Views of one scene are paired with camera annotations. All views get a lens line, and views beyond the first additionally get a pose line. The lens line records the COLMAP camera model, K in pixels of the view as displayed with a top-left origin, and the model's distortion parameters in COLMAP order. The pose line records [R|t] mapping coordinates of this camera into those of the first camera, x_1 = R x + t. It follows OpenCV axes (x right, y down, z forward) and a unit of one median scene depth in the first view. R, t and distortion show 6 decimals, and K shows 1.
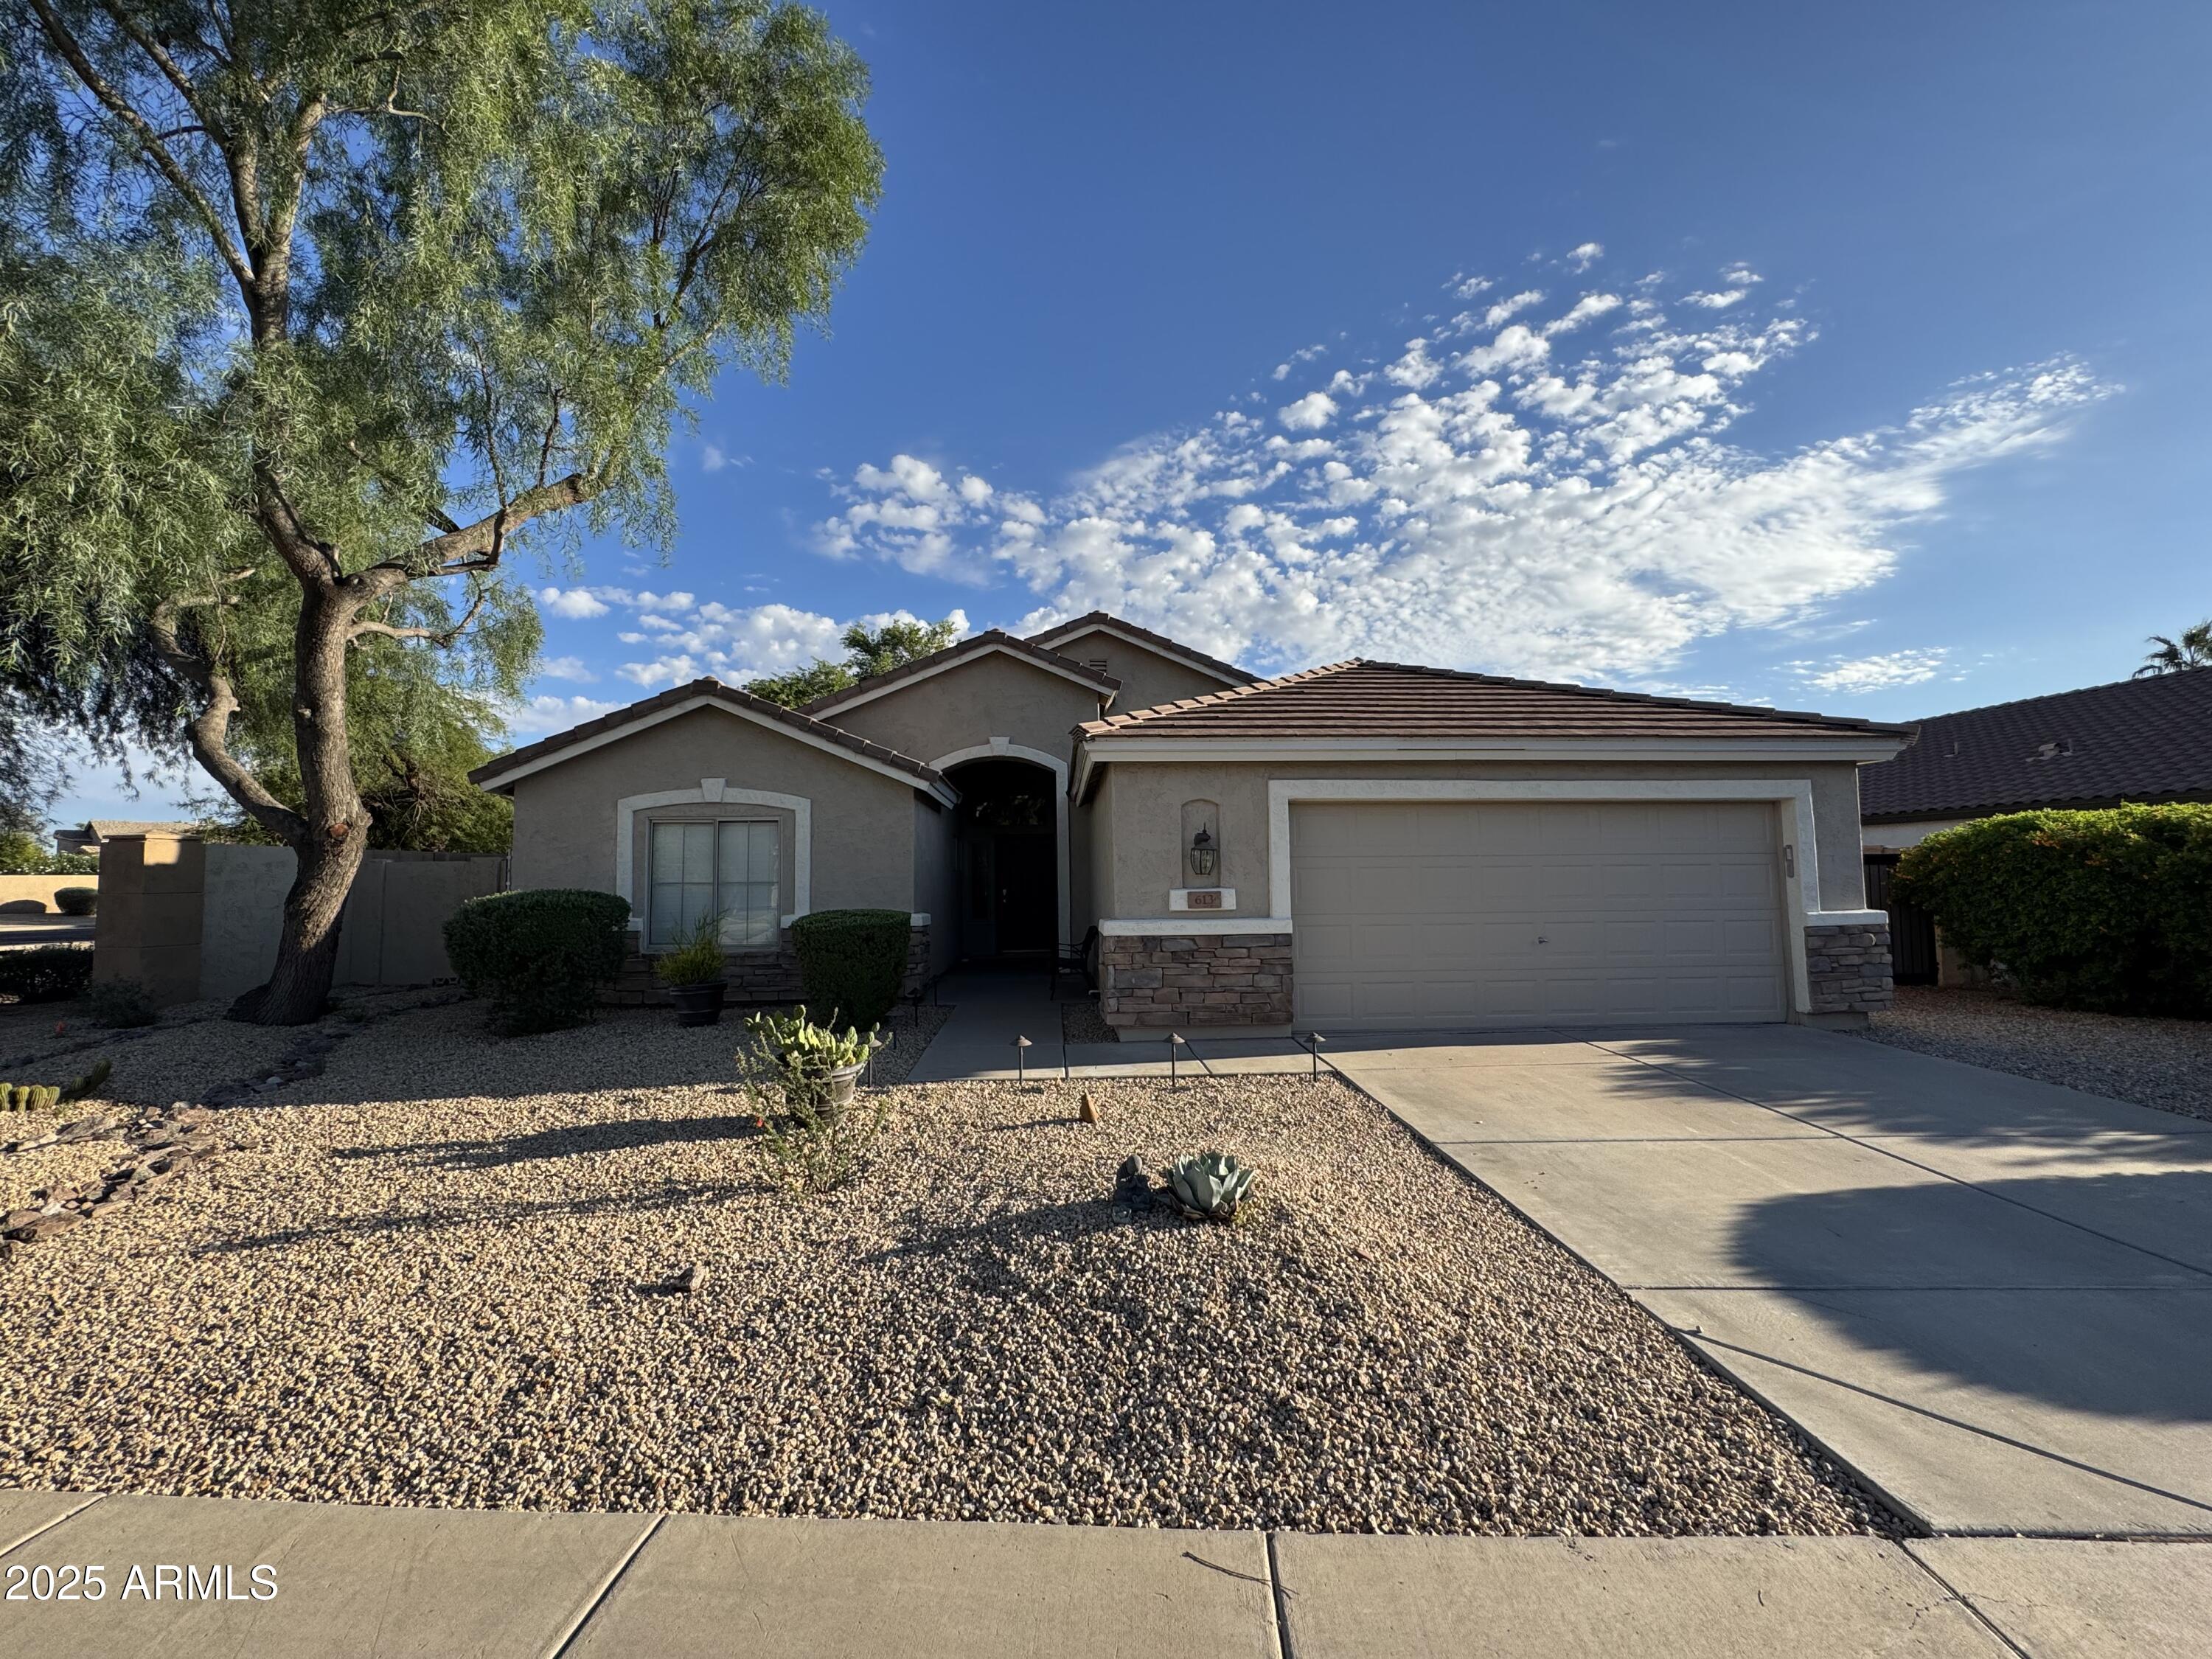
lens RADIAL K [[876.9, 0, 1105.1], [0, 876.9, 822.1], [0, 0, 1]] dist [-0.006812, 0.000050]
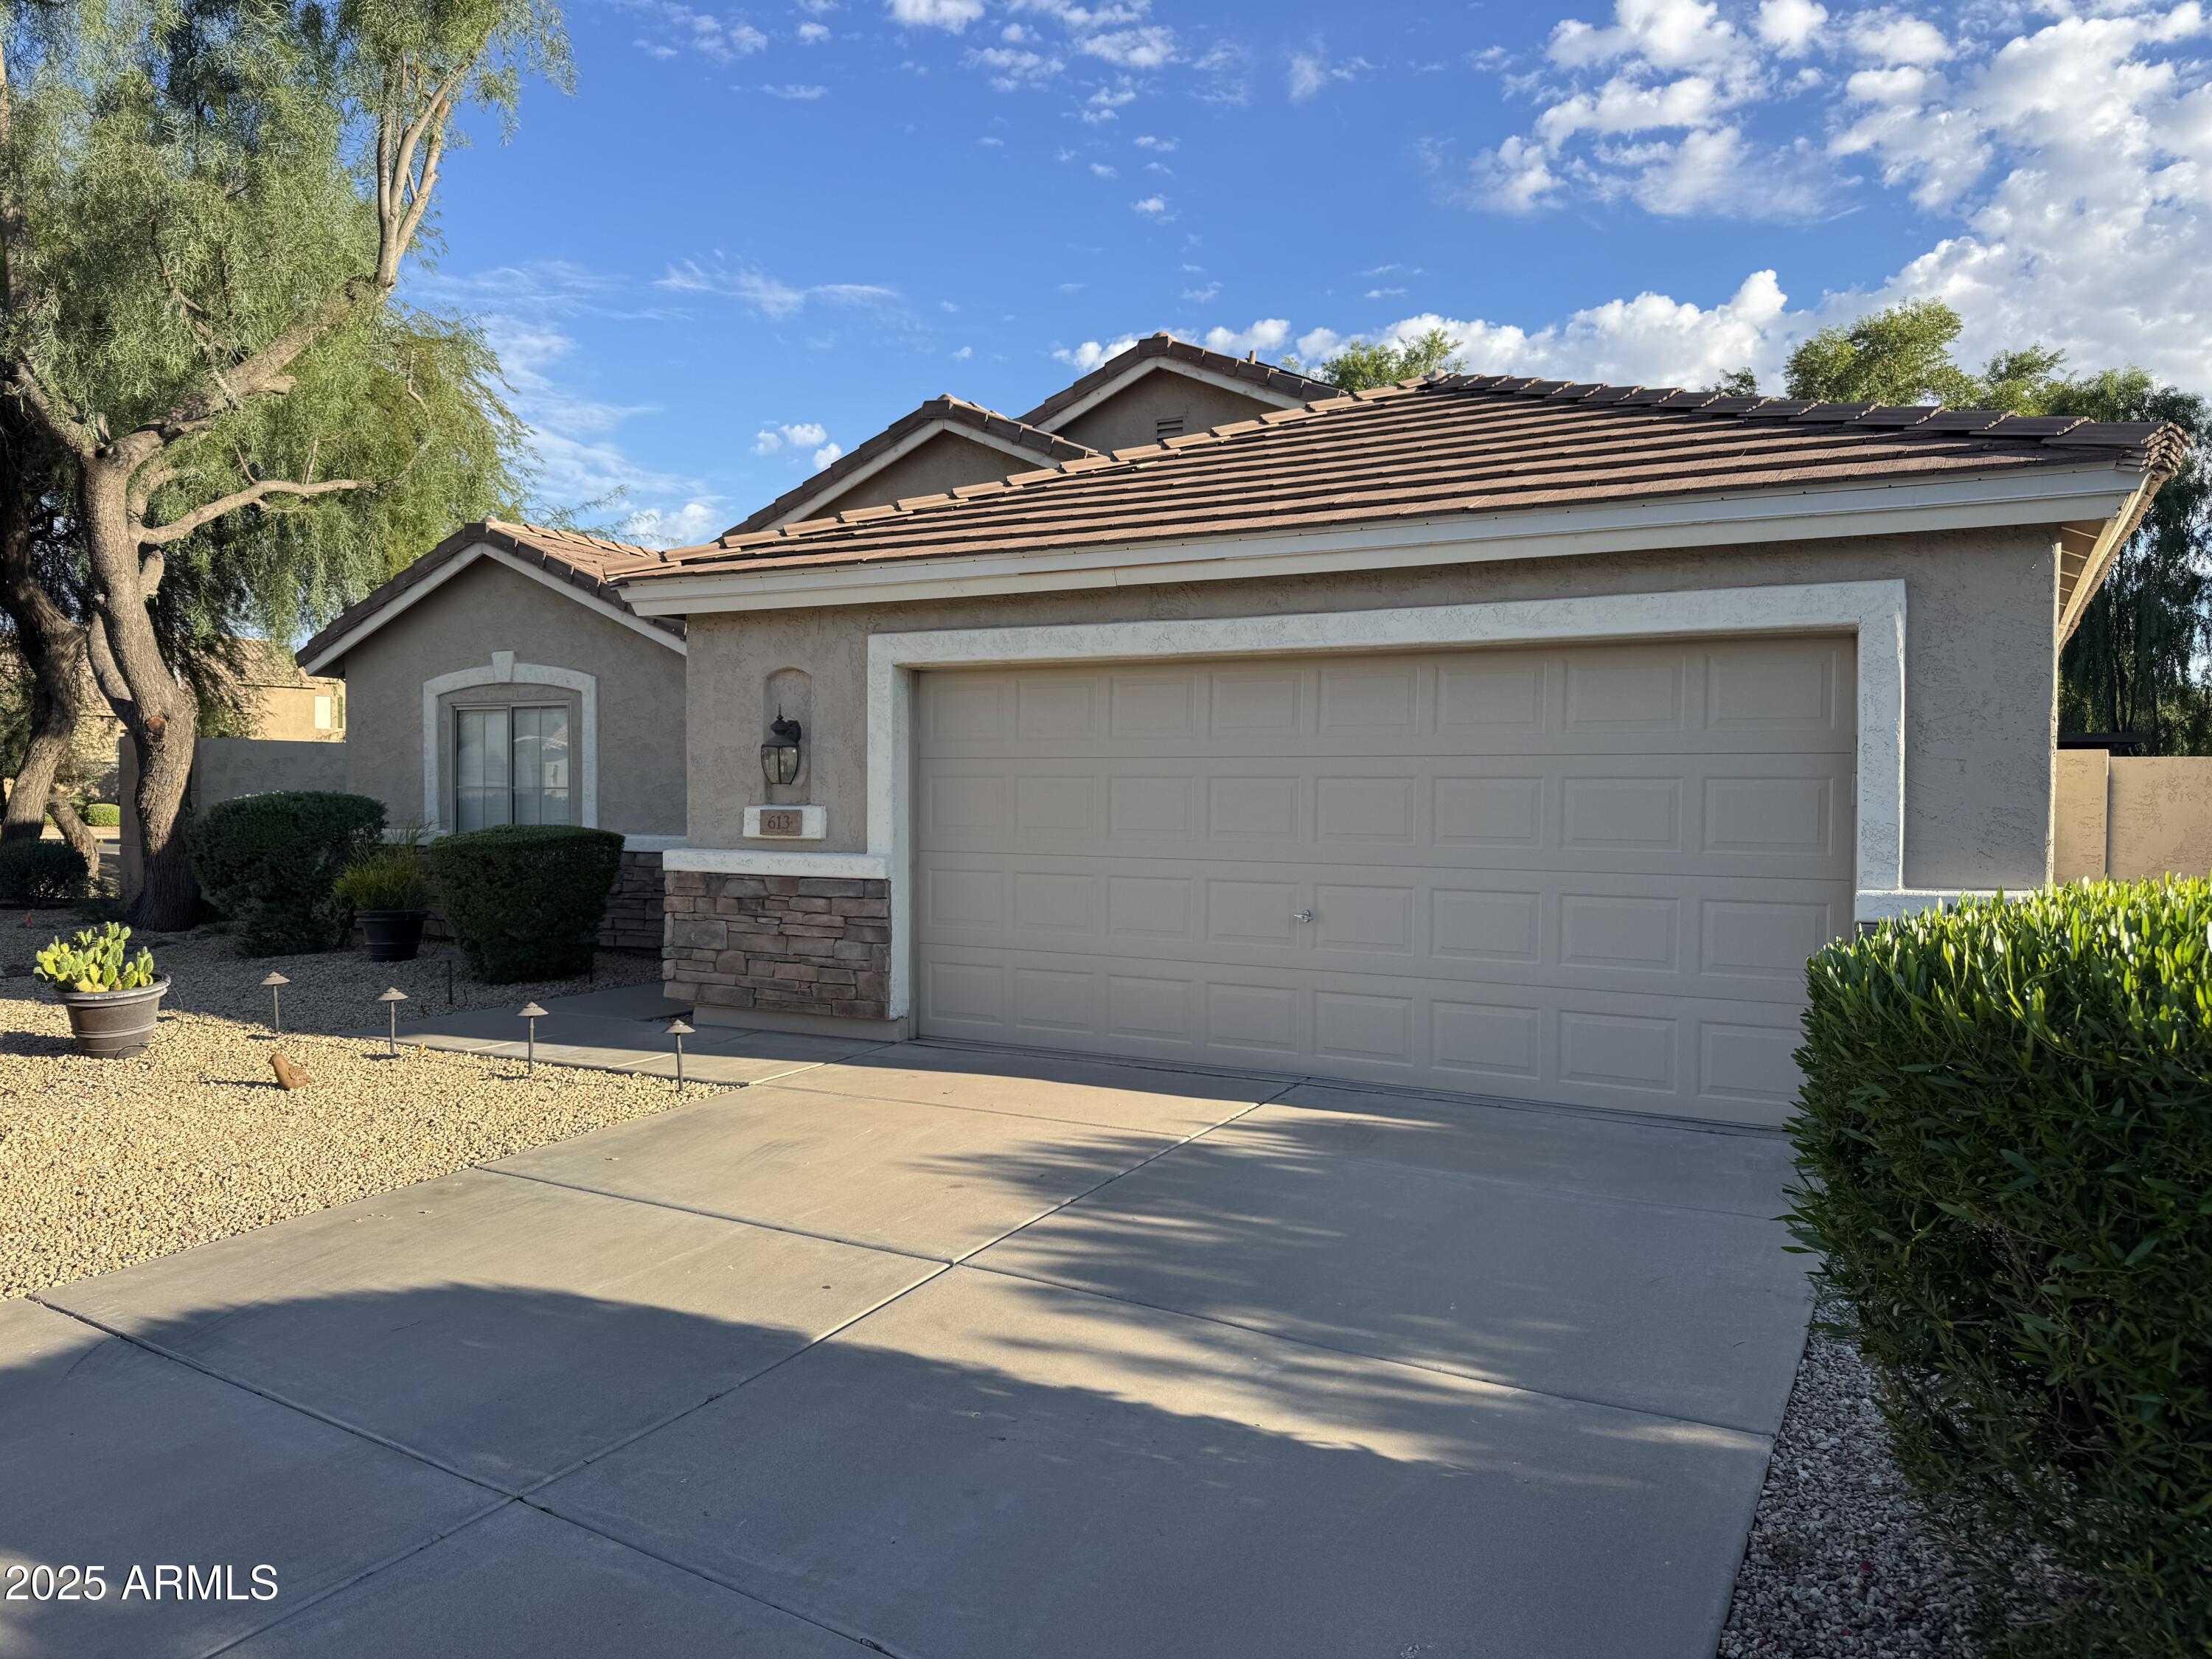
lens RADIAL K [[1547.7, 0, 1106.6], [0, 1547.7, 836.6], [0, 0, 1]] dist [0.049823, -0.058999]
pose [[0.841167, 0.032817, -0.539778, 0.738352], [0.016961, 0.996065, 0.086989, 0.001998], [0.540509, -0.082327, 0.837301, 0.123997]]
